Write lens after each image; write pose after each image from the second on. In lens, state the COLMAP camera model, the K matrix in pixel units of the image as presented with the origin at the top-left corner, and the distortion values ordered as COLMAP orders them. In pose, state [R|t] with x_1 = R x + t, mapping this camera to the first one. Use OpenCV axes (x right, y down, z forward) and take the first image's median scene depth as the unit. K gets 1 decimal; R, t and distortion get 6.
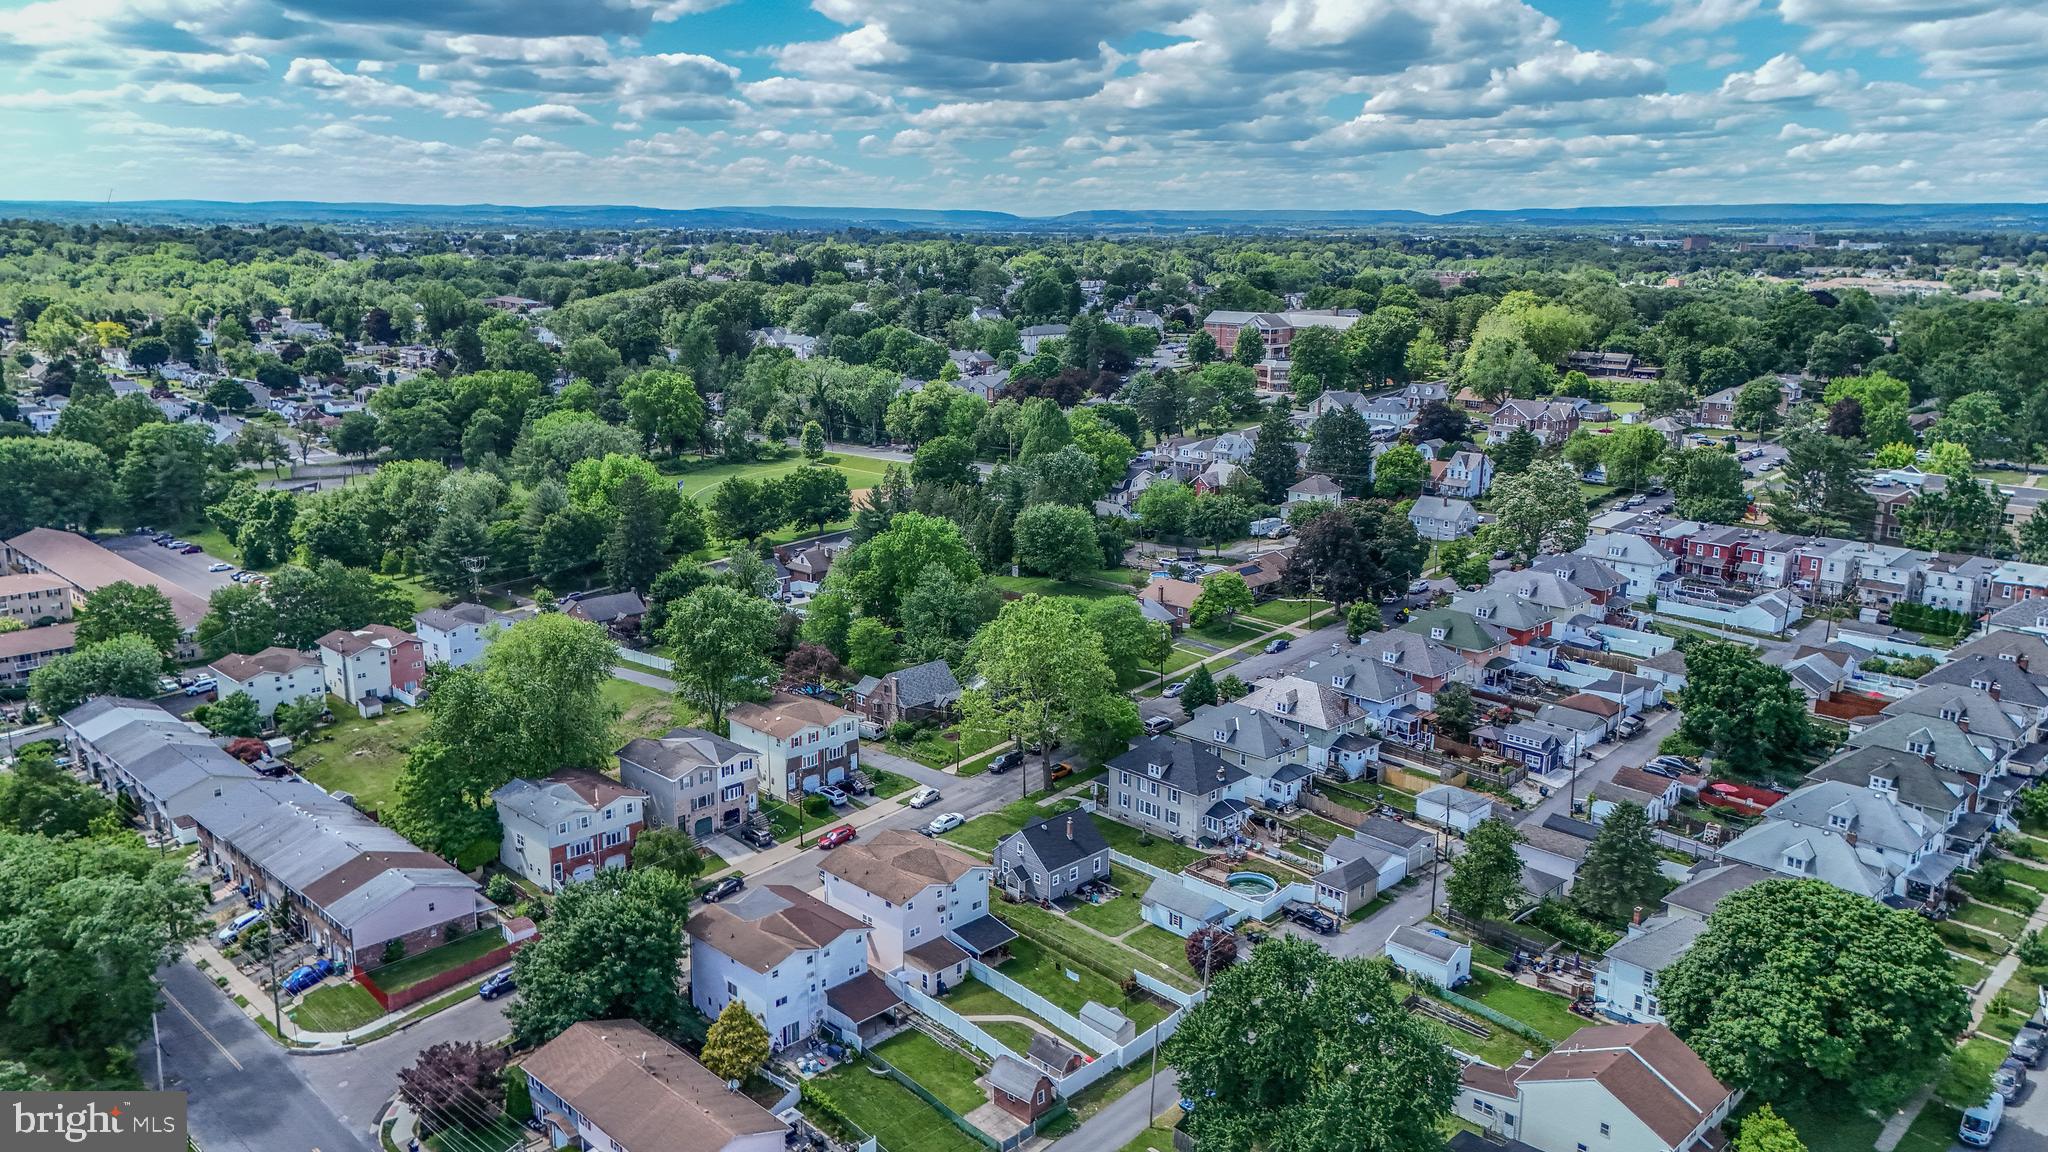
lens RADIAL K [[1498.9, 0, 1022.5], [0, 1498.9, 579.0], [0, 0, 1]] dist [0.084104, -0.085916]
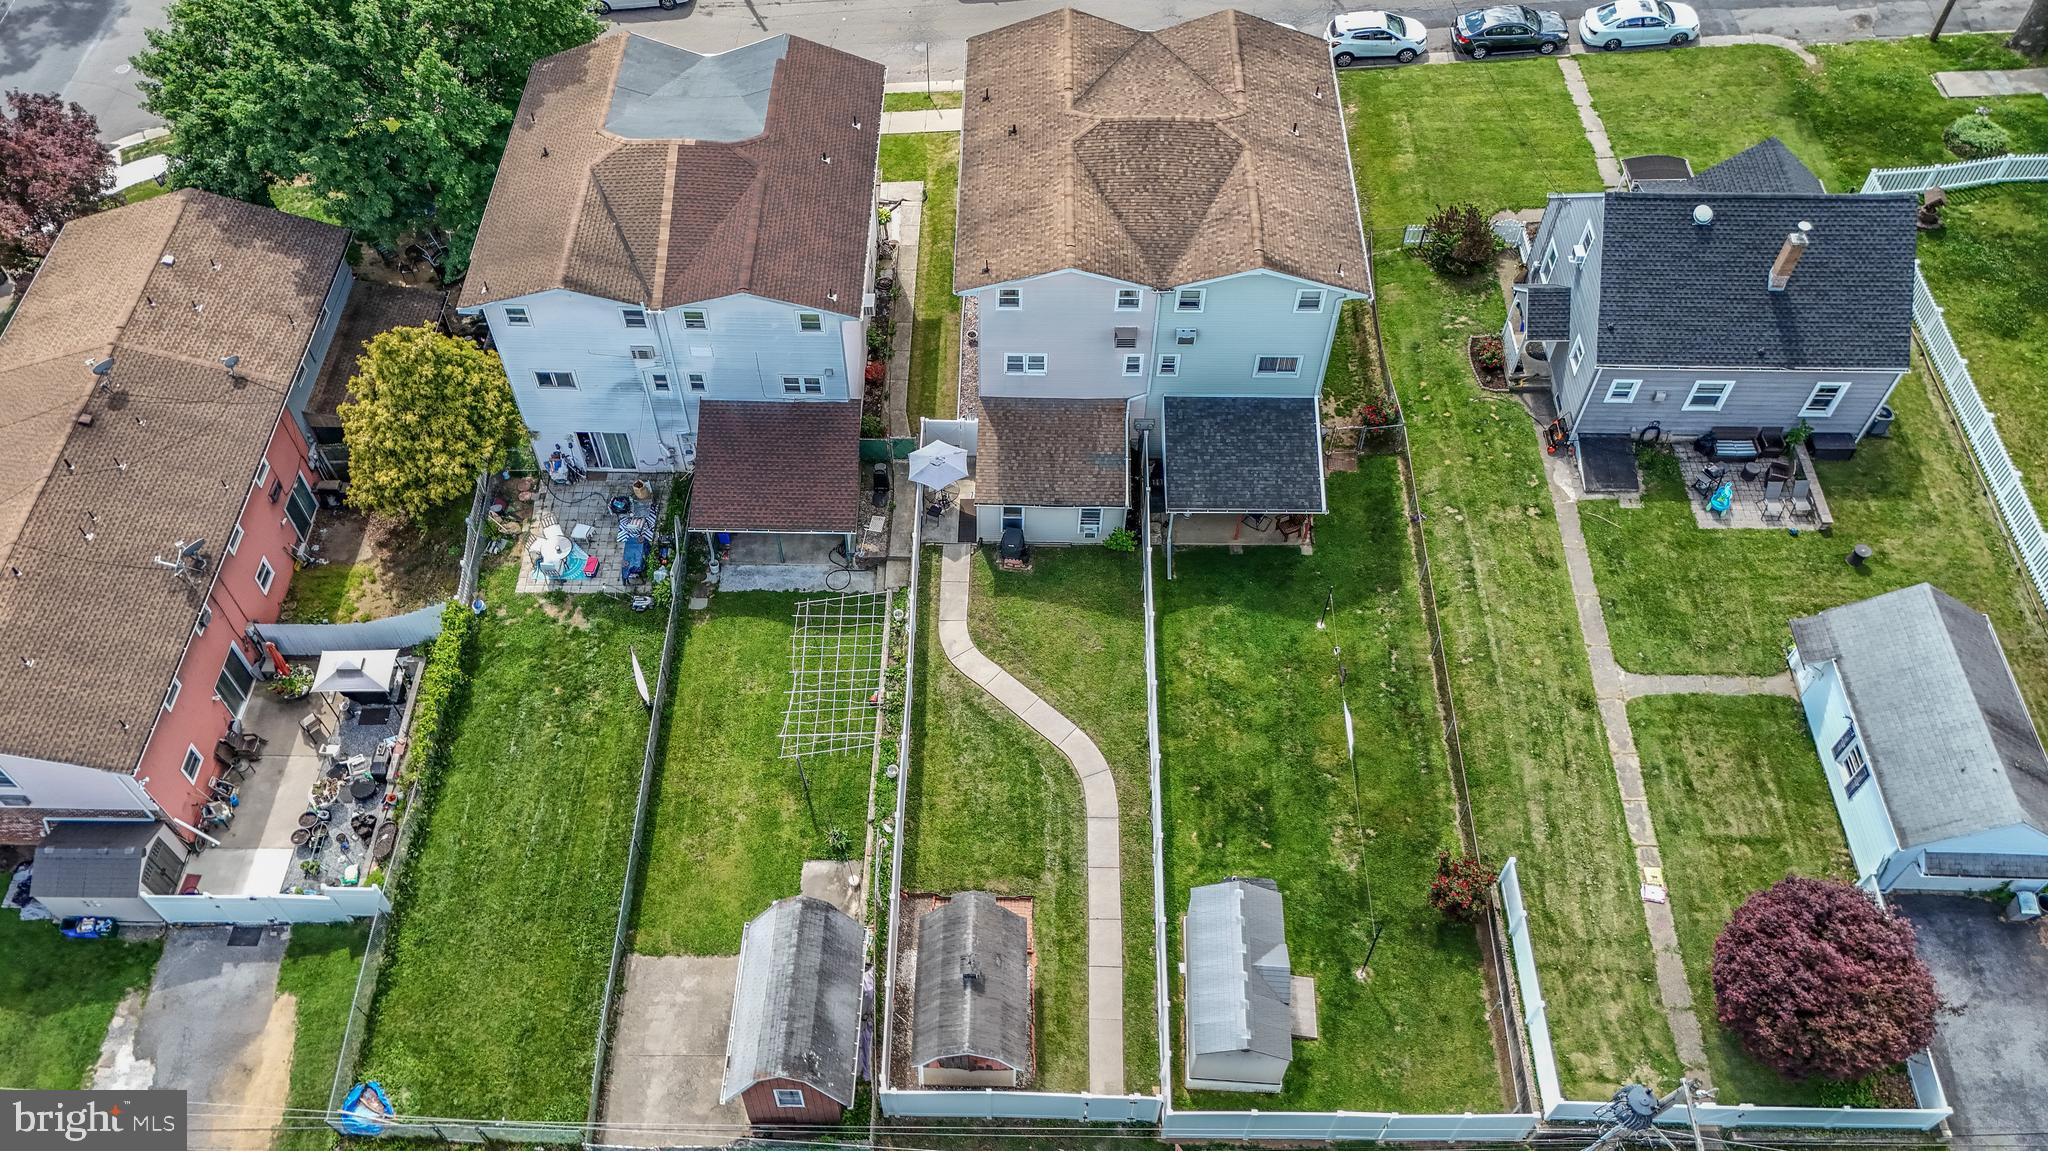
lens RADIAL K [[1556.1, 0, 981.0], [0, 1556.1, 603.4], [0, 0, 1]] dist [0.093052, -0.099123]
pose [[0.687038, 0.576335, -0.442512, 0.086378], [-0.154622, 0.711012, 0.685970, 0.025594], [0.709980, -0.402865, 0.577606, 0.604249]]
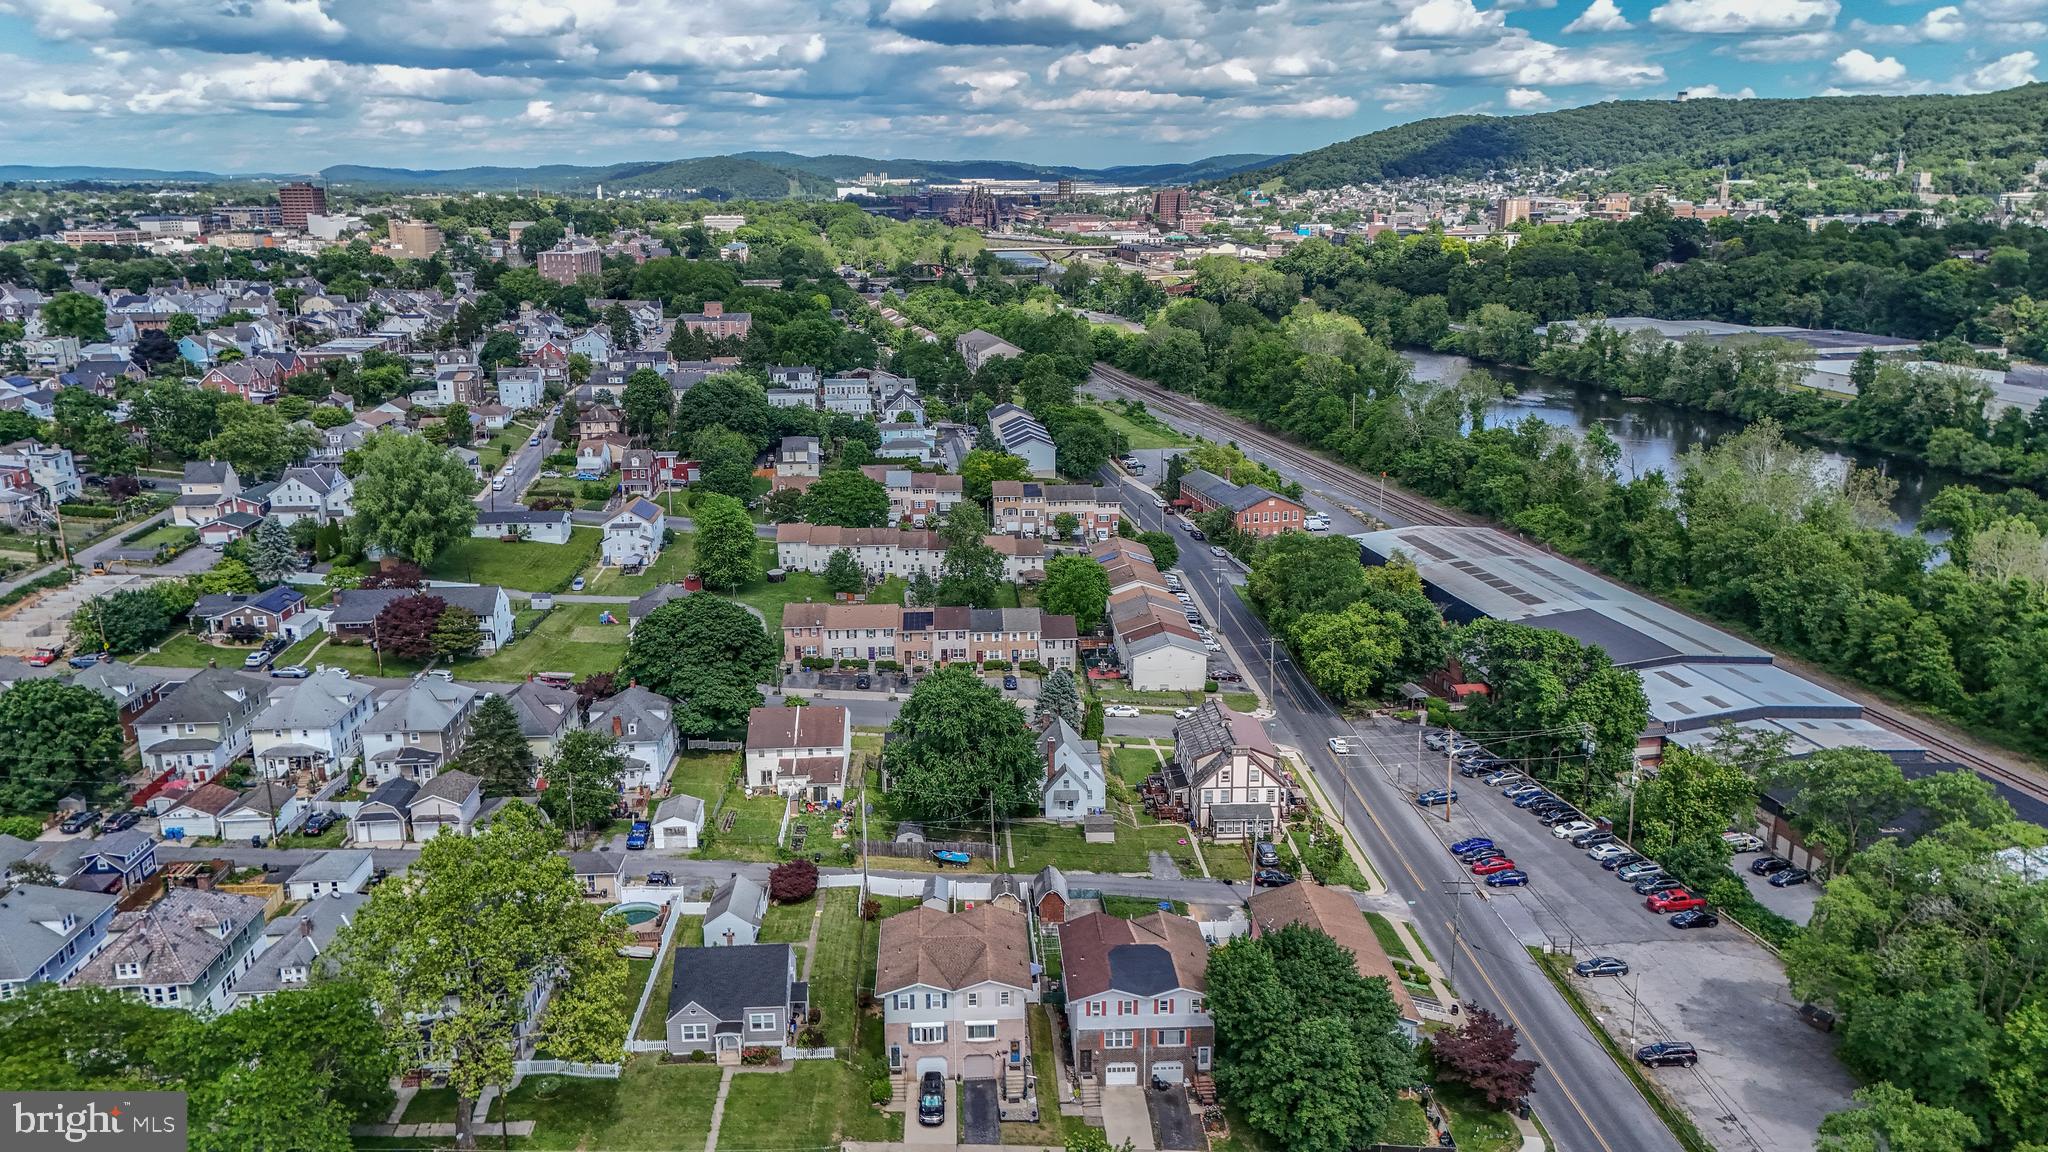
lens RADIAL K [[1498.9, 0, 1022.5], [0, 1498.9, 579.0], [0, 0, 1]] dist [0.084104, -0.085916]
pose [[-0.739750, -0.175721, 0.649532, -0.510467], [0.155606, 0.894459, 0.419202, -0.286673], [-0.654642, 0.411176, -0.634333, 1.172642]]
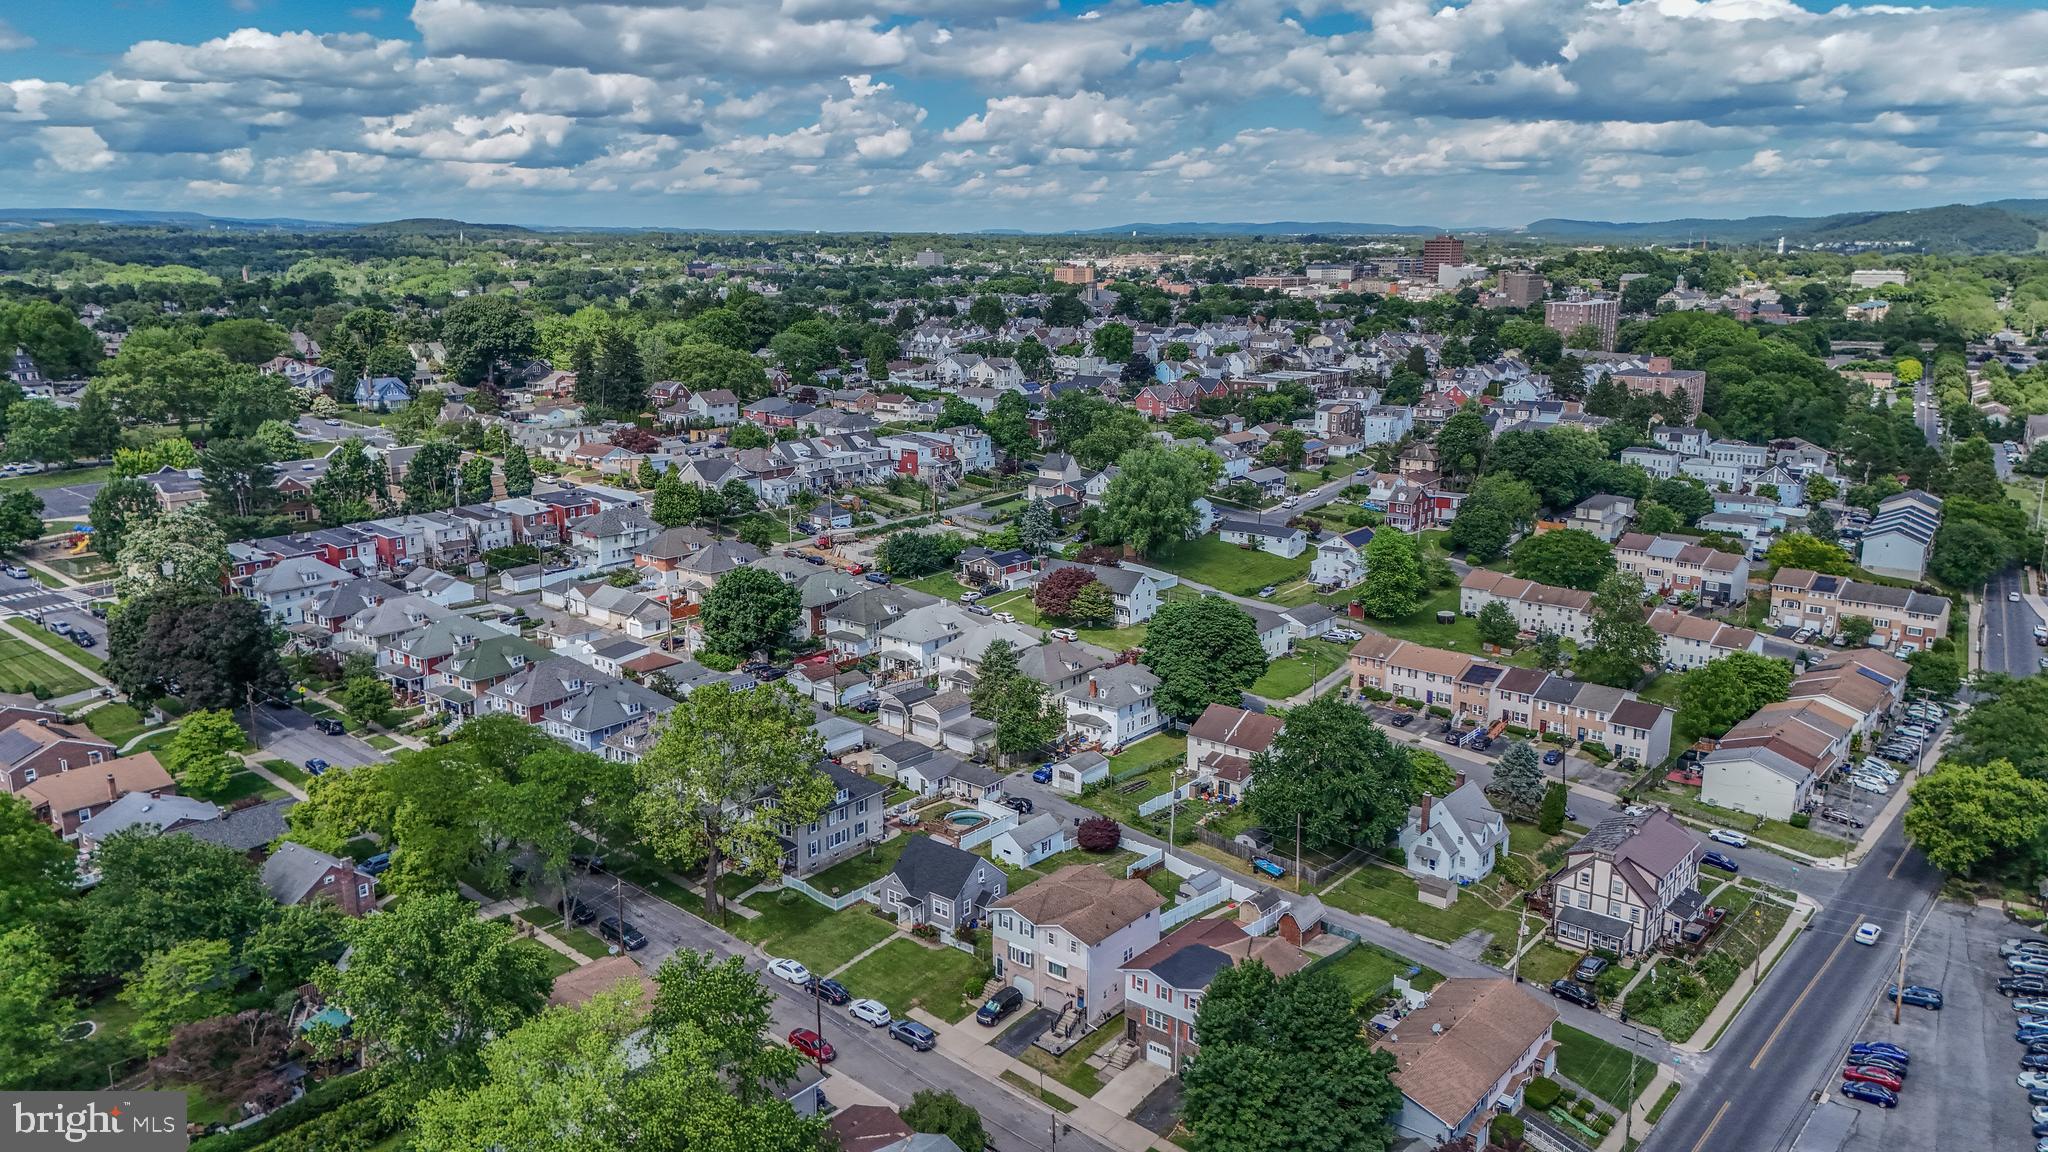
lens RADIAL K [[1498.9, 0, 1022.5], [0, 1498.9, 579.0], [0, 0, 1]] dist [0.084104, -0.085916]
pose [[-0.097211, -0.230492, 0.968206, -0.792984], [0.225760, 0.942349, 0.247003, -0.209080], [-0.969321, 0.242594, -0.039571, 0.839304]]
